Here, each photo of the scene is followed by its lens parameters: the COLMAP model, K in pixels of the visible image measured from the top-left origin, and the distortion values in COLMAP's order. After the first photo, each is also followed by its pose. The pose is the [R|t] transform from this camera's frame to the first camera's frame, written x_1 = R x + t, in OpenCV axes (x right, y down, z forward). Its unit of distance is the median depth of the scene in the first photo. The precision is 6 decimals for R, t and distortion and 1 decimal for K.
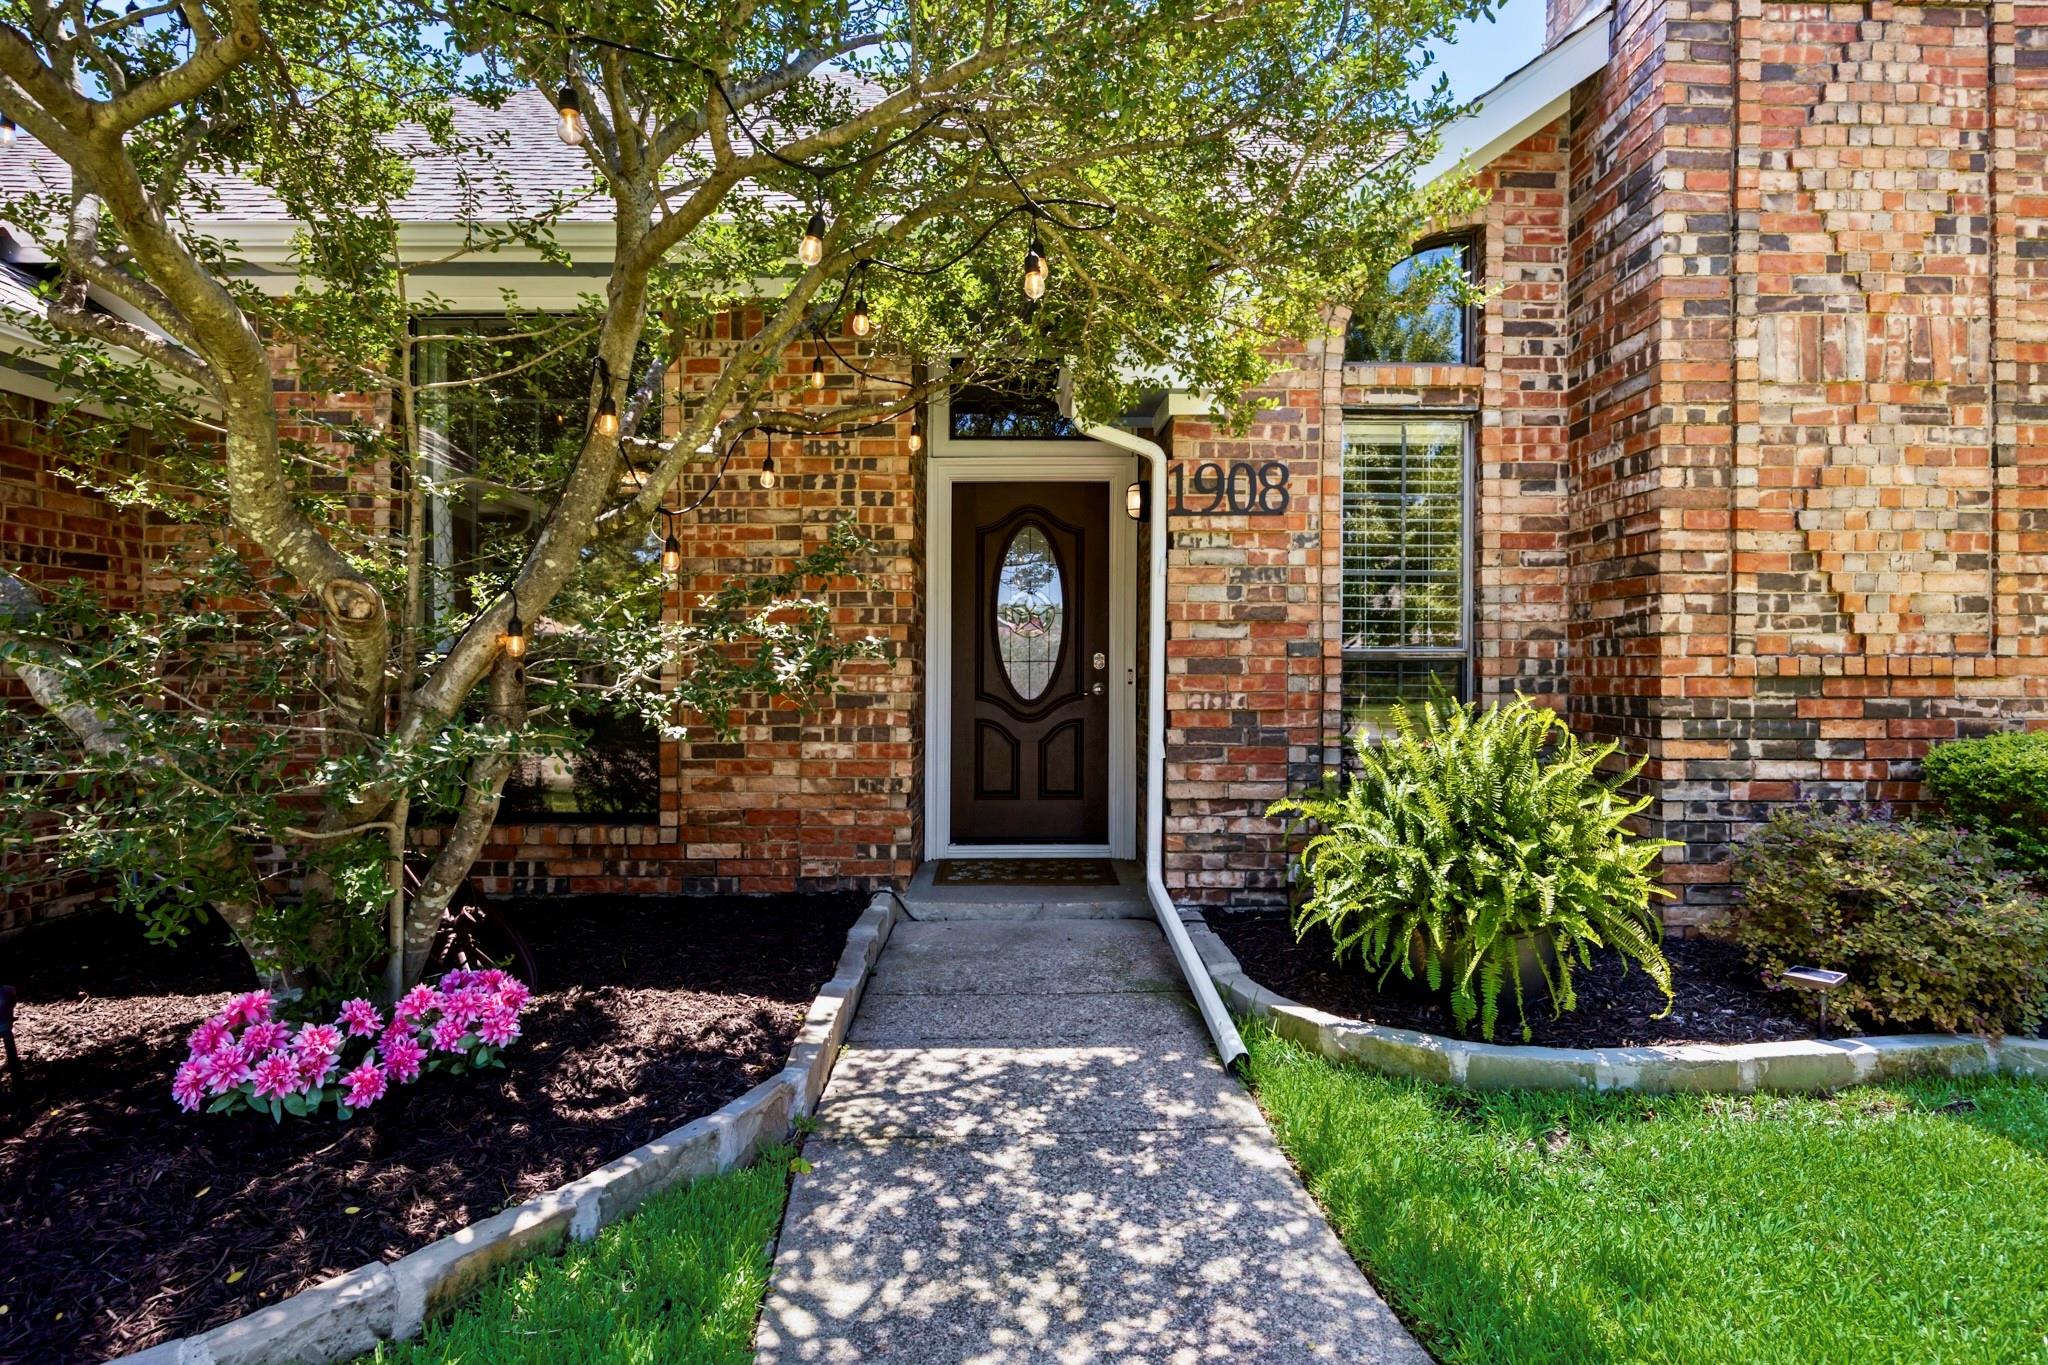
lens RADIAL K [[1212.4, 0, 1018.6], [0, 1212.4, 717.7], [0, 0, 1]] dist [-0.007256, -0.001961]
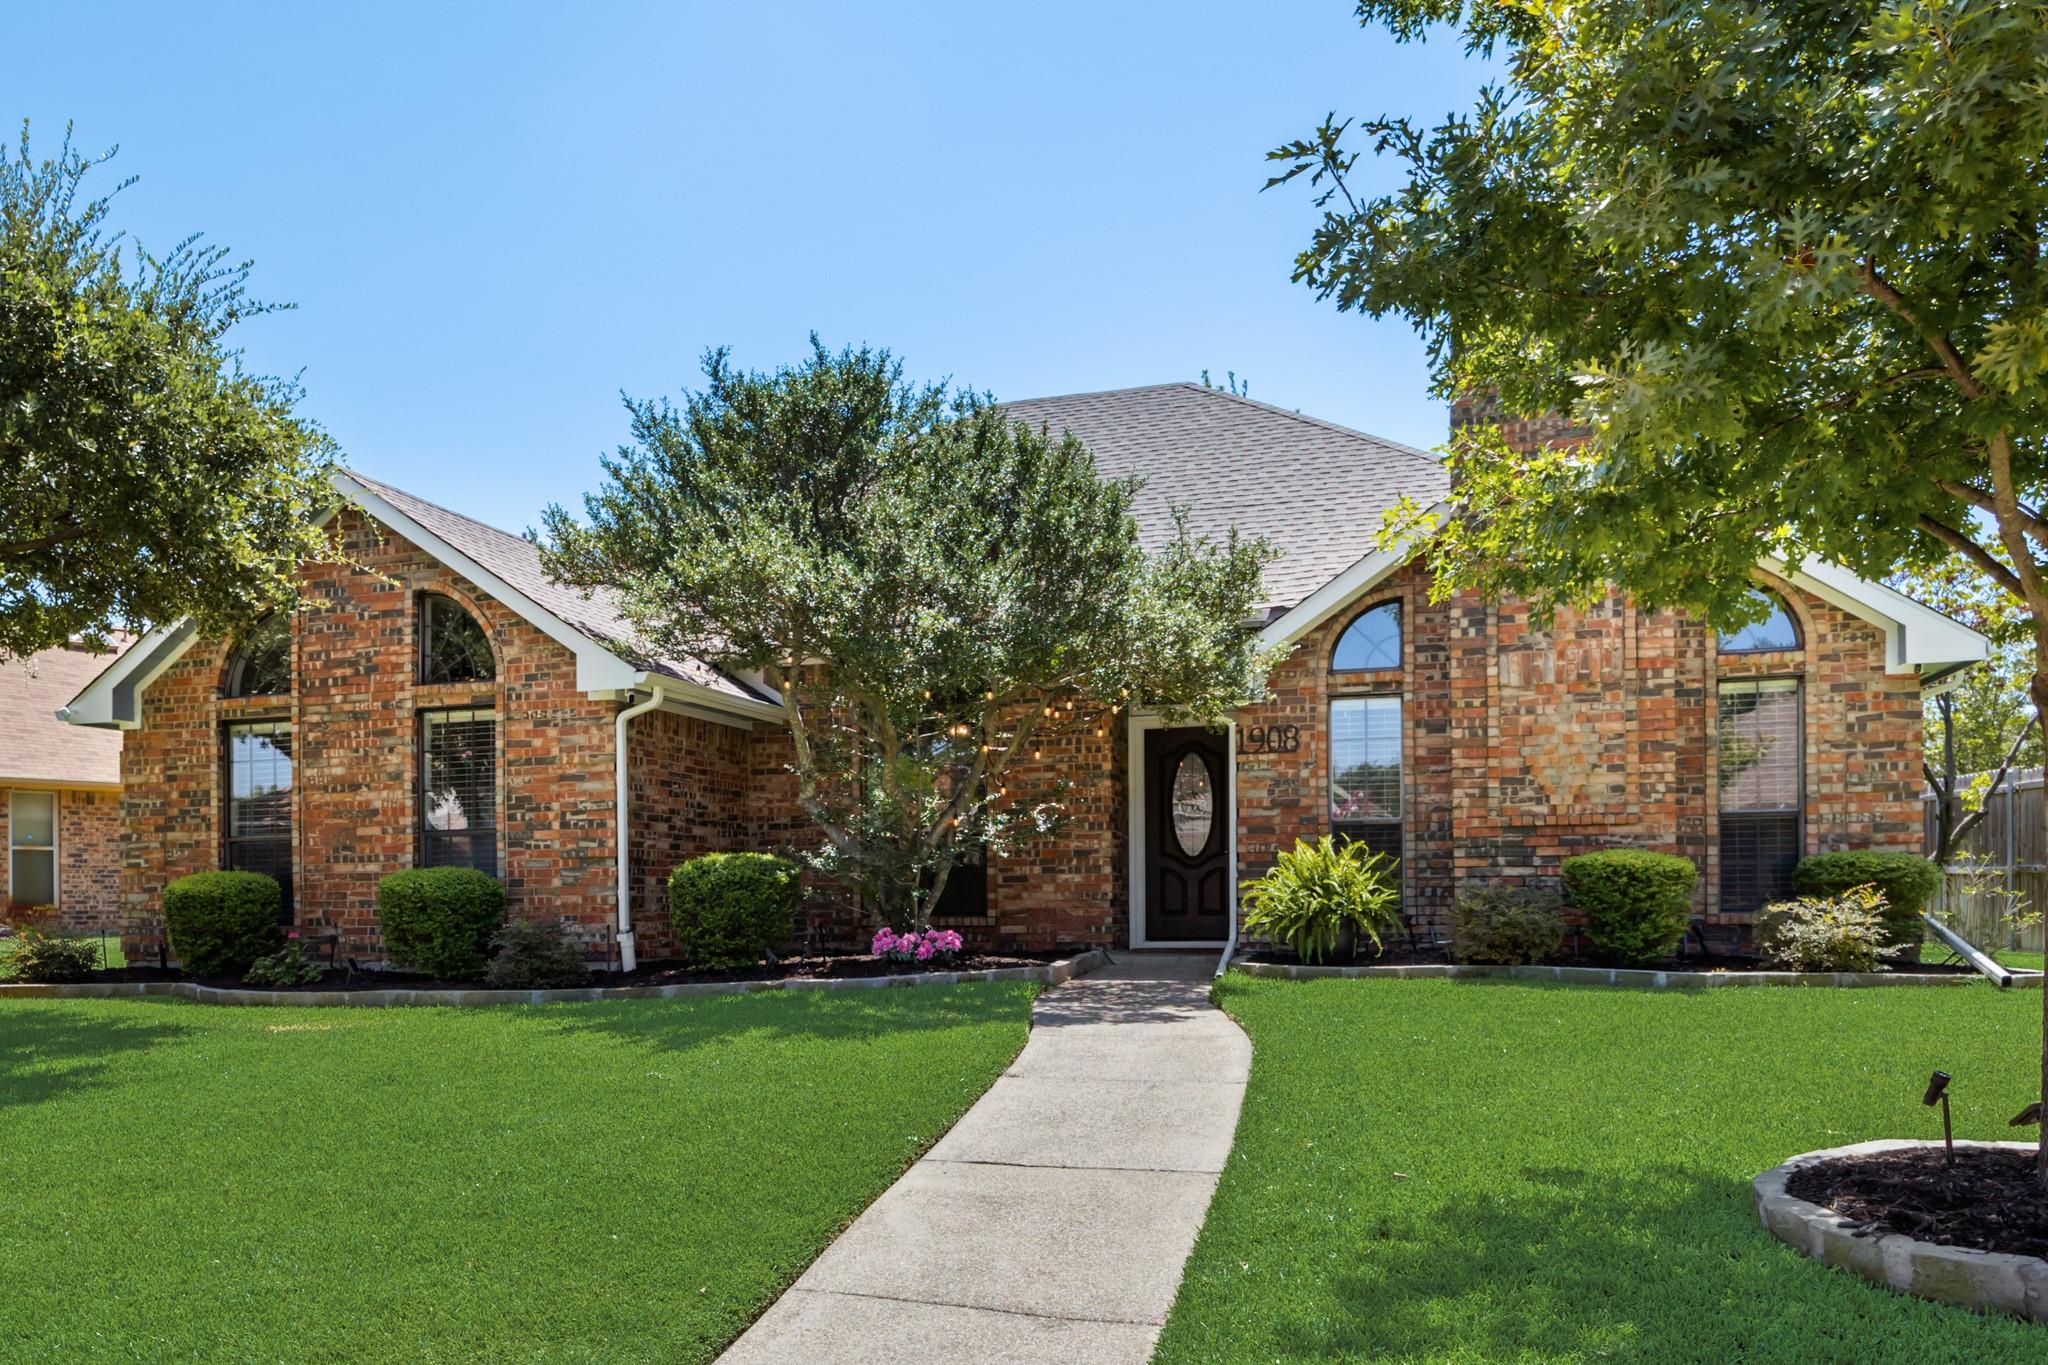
lens RADIAL K [[1212.4, 0, 1018.6], [0, 1212.4, 717.7], [0, 0, 1]] dist [-0.007256, -0.001961]
pose [[0.975054, -0.042991, -0.217764, 0.251863], [0.008183, 0.987359, -0.158286, 0.100952], [0.221816, 0.152555, 0.963081, -1.190890]]
